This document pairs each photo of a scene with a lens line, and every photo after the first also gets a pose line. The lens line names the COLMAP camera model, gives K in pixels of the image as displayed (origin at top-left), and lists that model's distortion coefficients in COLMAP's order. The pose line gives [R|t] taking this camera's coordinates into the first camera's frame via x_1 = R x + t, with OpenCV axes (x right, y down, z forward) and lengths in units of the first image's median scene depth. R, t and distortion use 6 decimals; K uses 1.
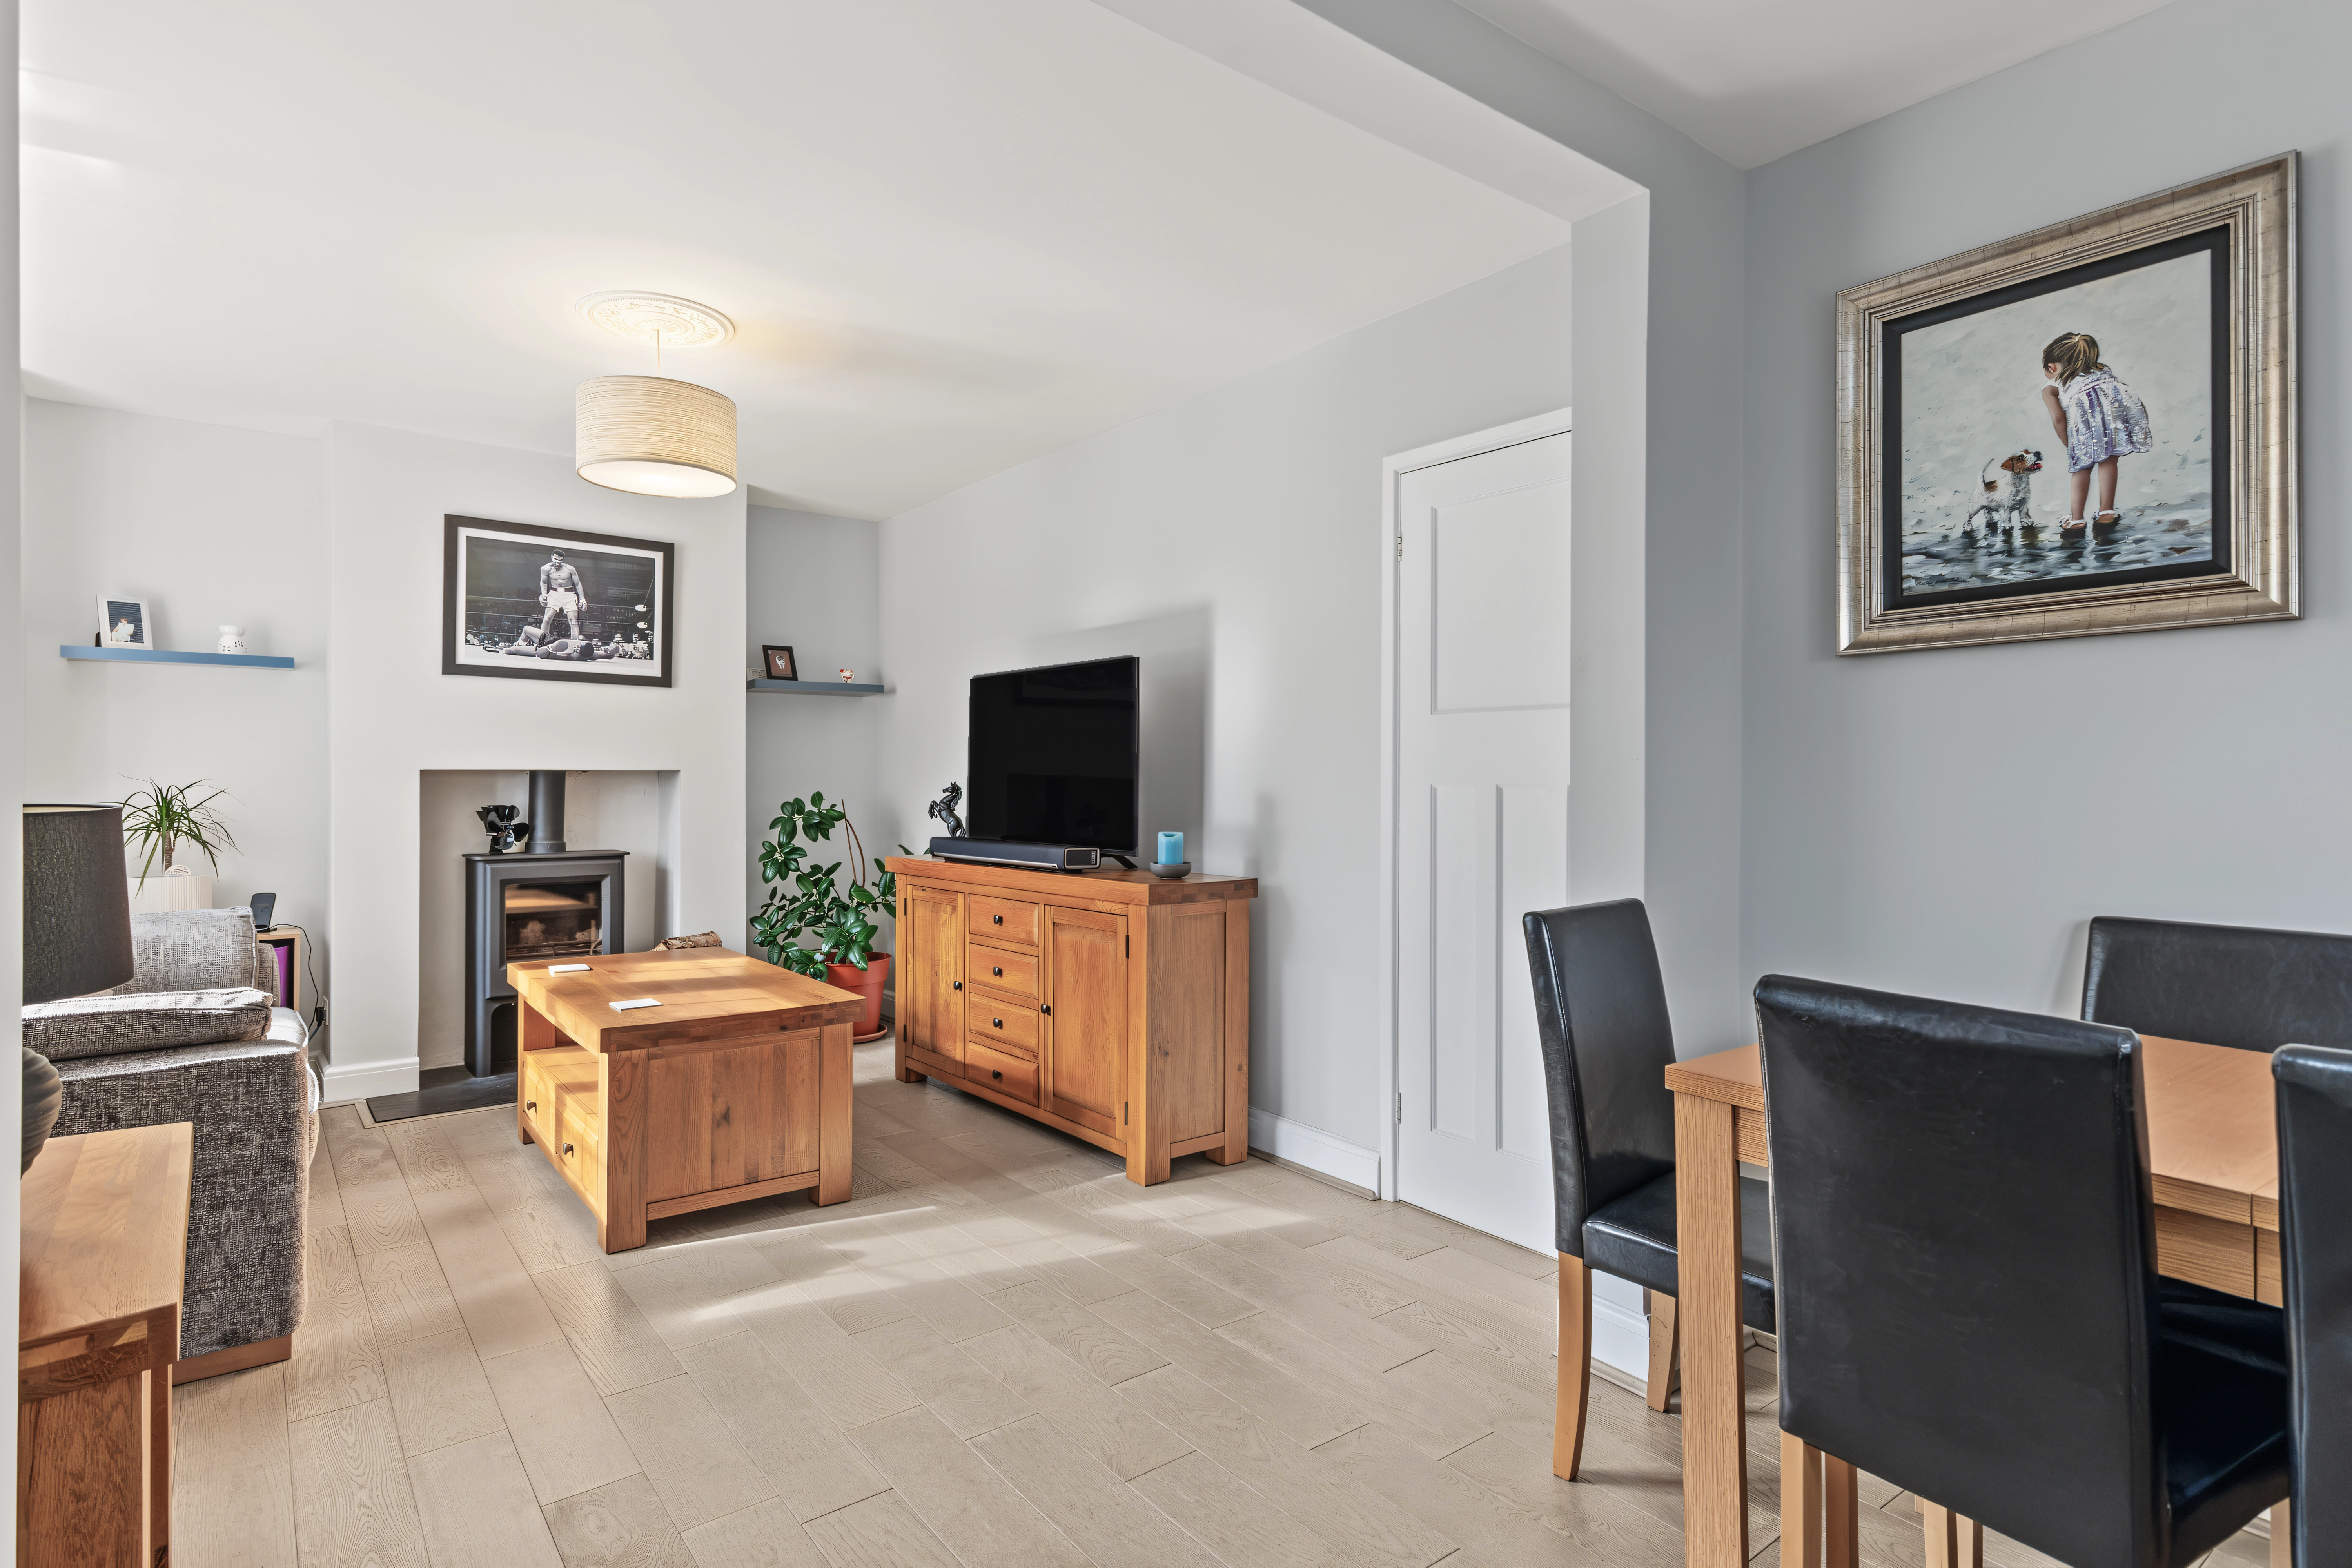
lens RADIAL K [[1191.2, 0, 1176.0], [0, 1191.2, 784.0], [0, 0, 1]] dist [0.001405, 0.000526]
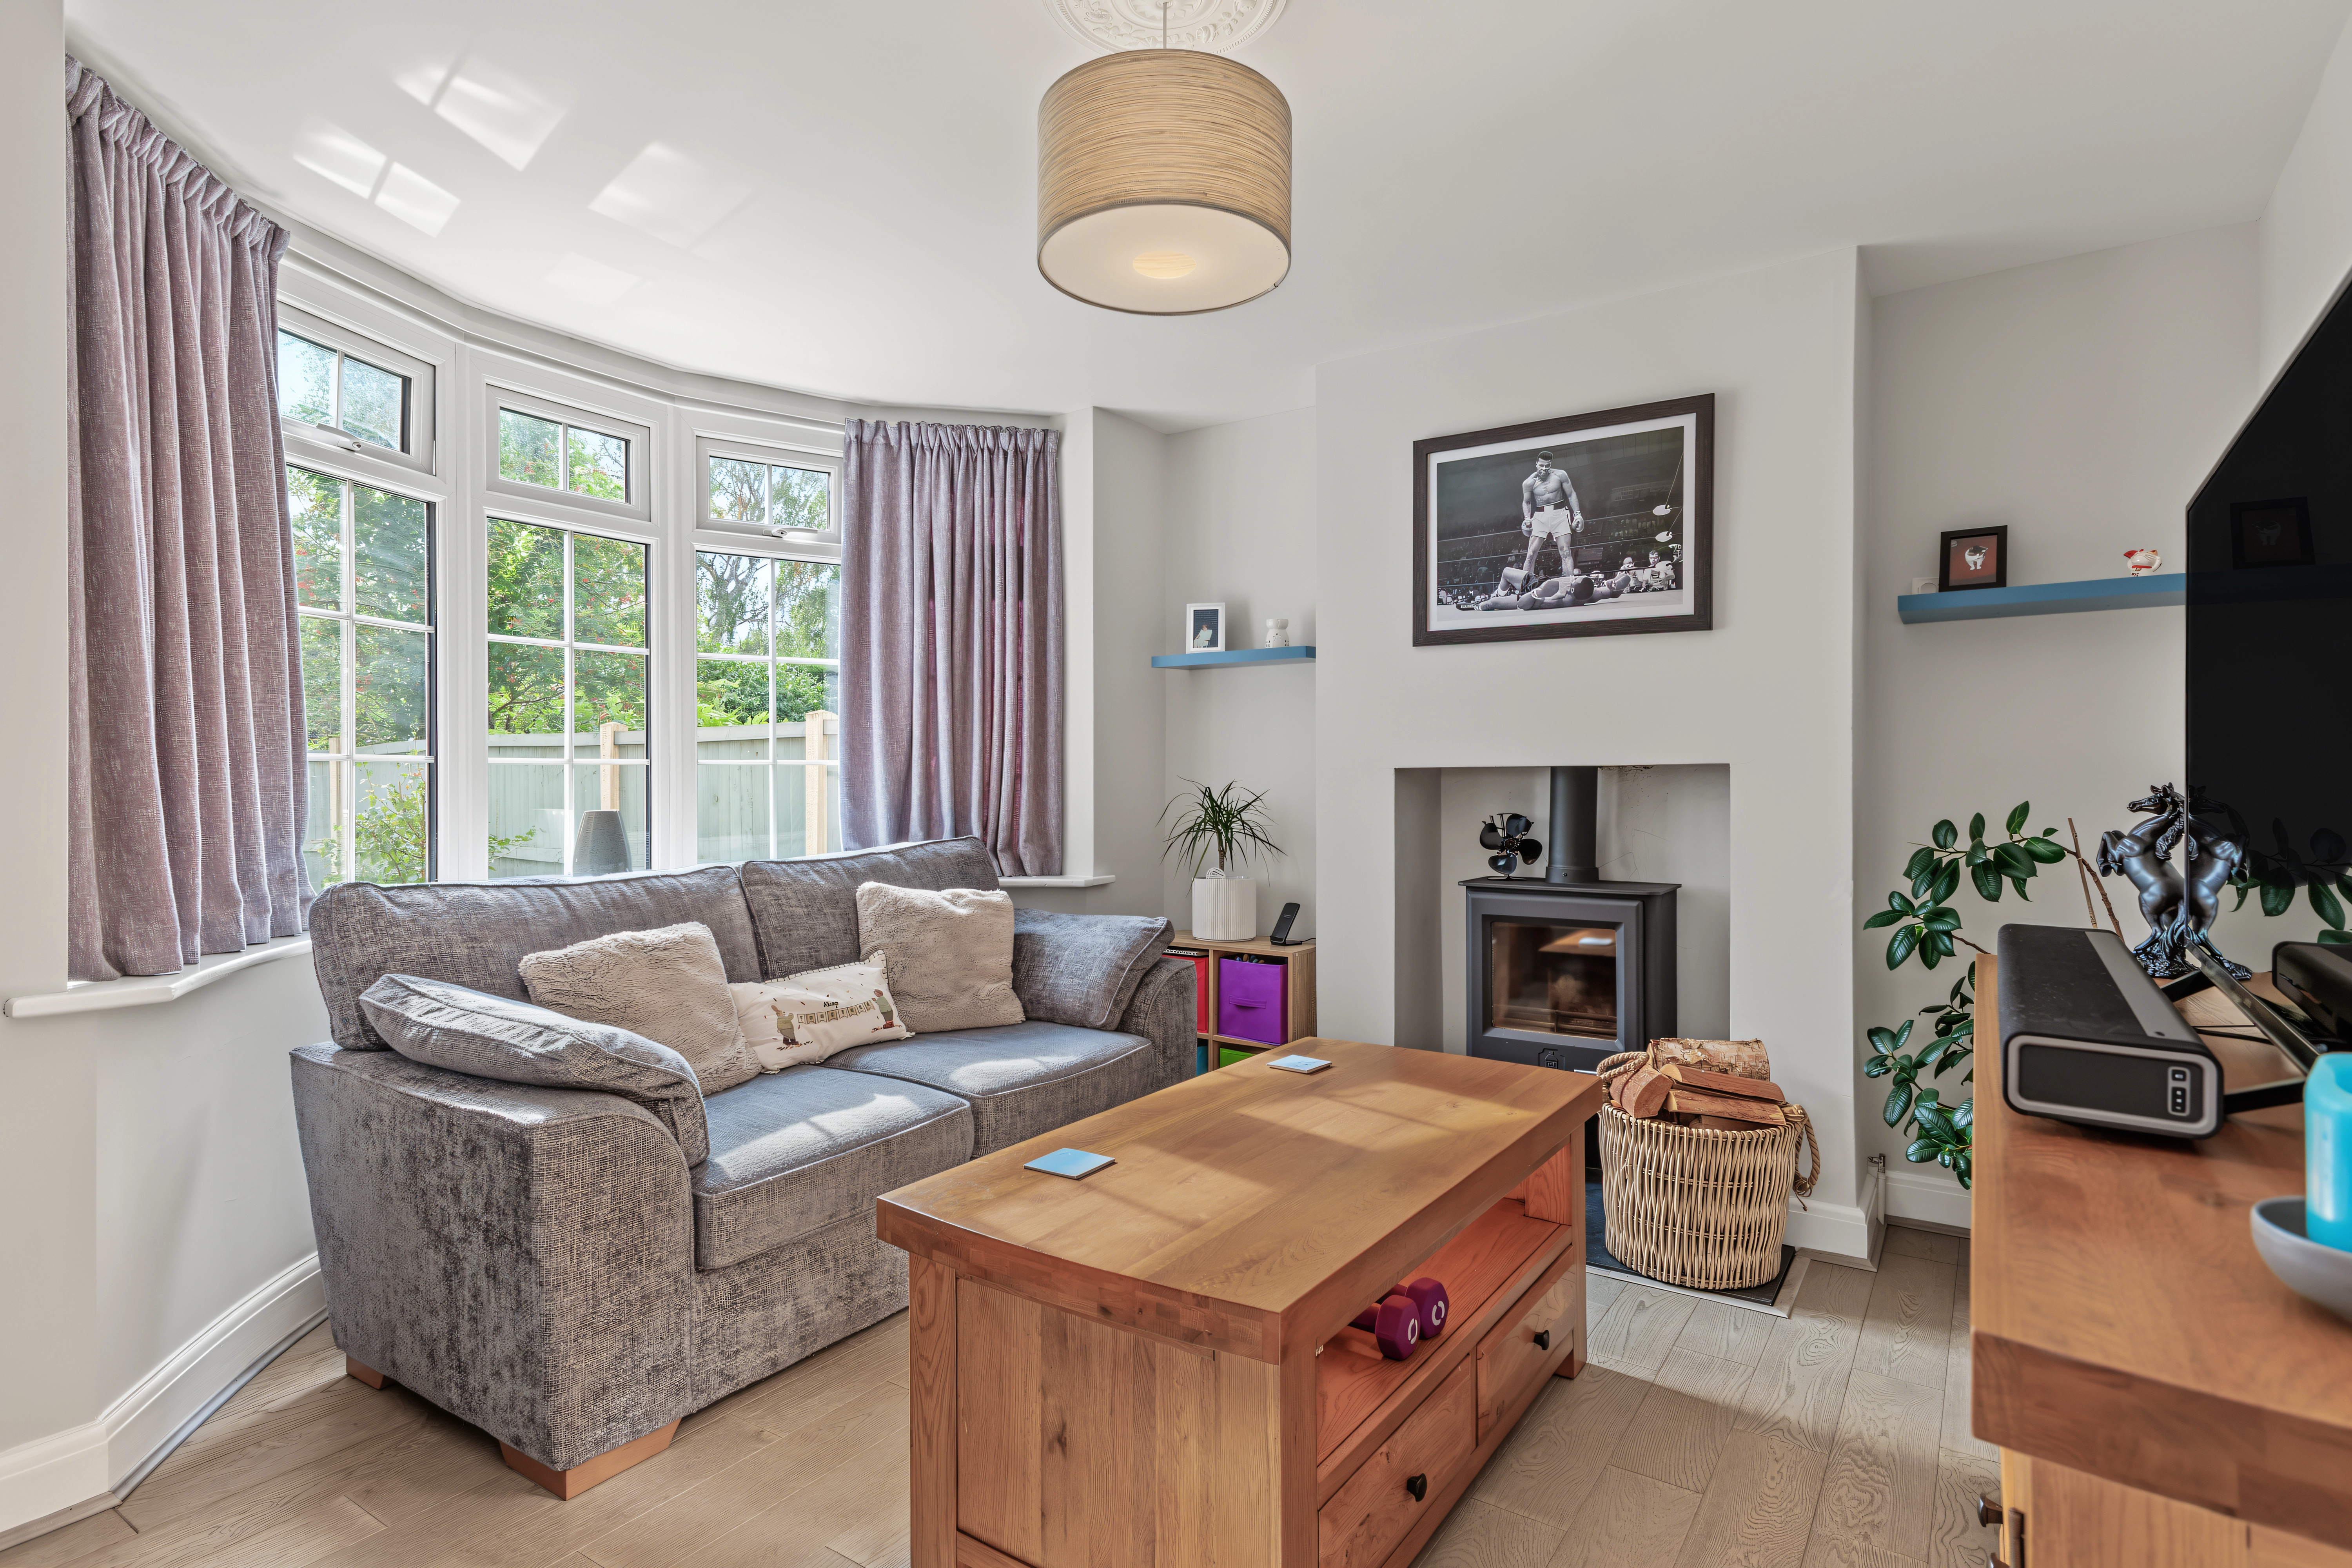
lens RADIAL K [[1191.2, 0, 1176.0], [0, 1191.2, 784.0], [0, 0, 1]] dist [0.001405, 0.000526]
pose [[0.297611, 0.005020, -0.954674, 0.085013], [0.002627, 0.999978, 0.006077, -0.006072], [0.954684, -0.004316, 0.297592, 0.578665]]
